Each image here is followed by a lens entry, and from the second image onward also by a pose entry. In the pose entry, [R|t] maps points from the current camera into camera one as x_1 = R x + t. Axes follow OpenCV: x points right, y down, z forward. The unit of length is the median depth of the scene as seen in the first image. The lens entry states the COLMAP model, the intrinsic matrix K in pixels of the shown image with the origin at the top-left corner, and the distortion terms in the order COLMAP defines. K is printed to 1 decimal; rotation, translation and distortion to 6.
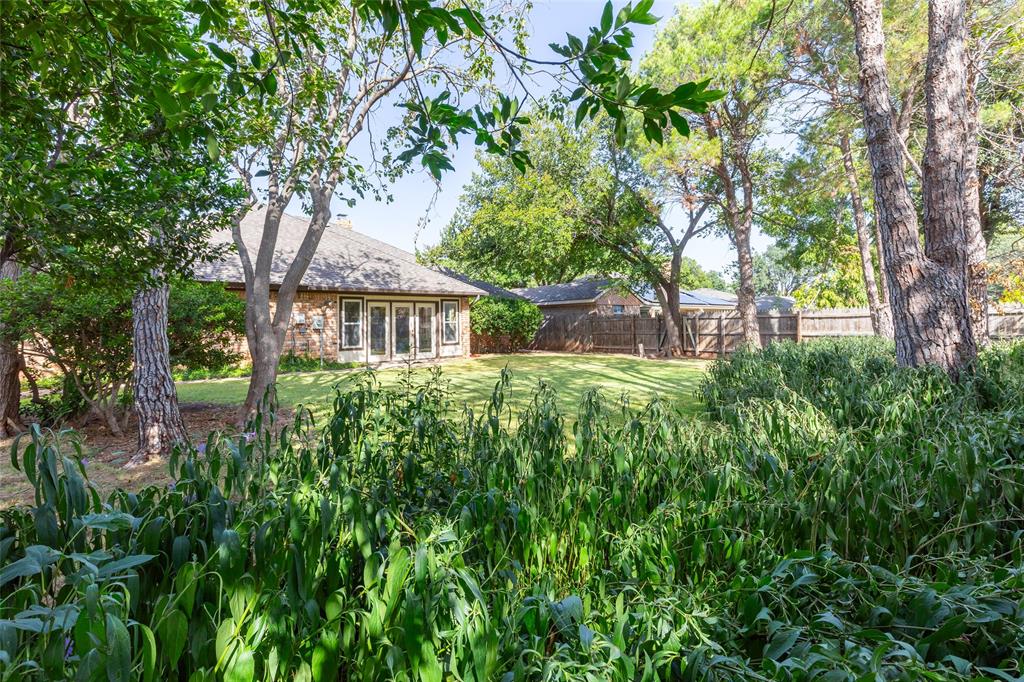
lens RADIAL K [[471.7, 0, 510.9], [0, 471.7, 336.3], [0, 0, 1]] dist [0.004314, -0.001345]
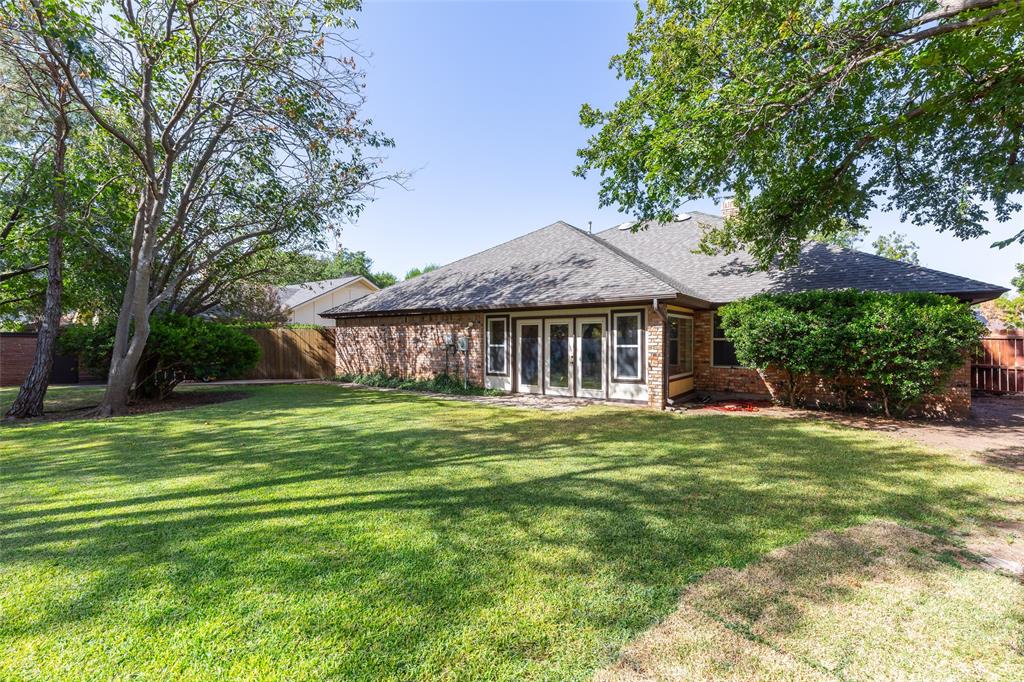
lens RADIAL K [[471.7, 0, 512.7], [0, 471.7, 339.1], [0, 0, 1]] dist [0.004314, -0.001345]
pose [[0.184324, 0.013028, -0.982779, 0.494288], [-0.024692, 0.999658, 0.008621, -0.043515], [0.982555, 0.022678, 0.184583, 0.801010]]
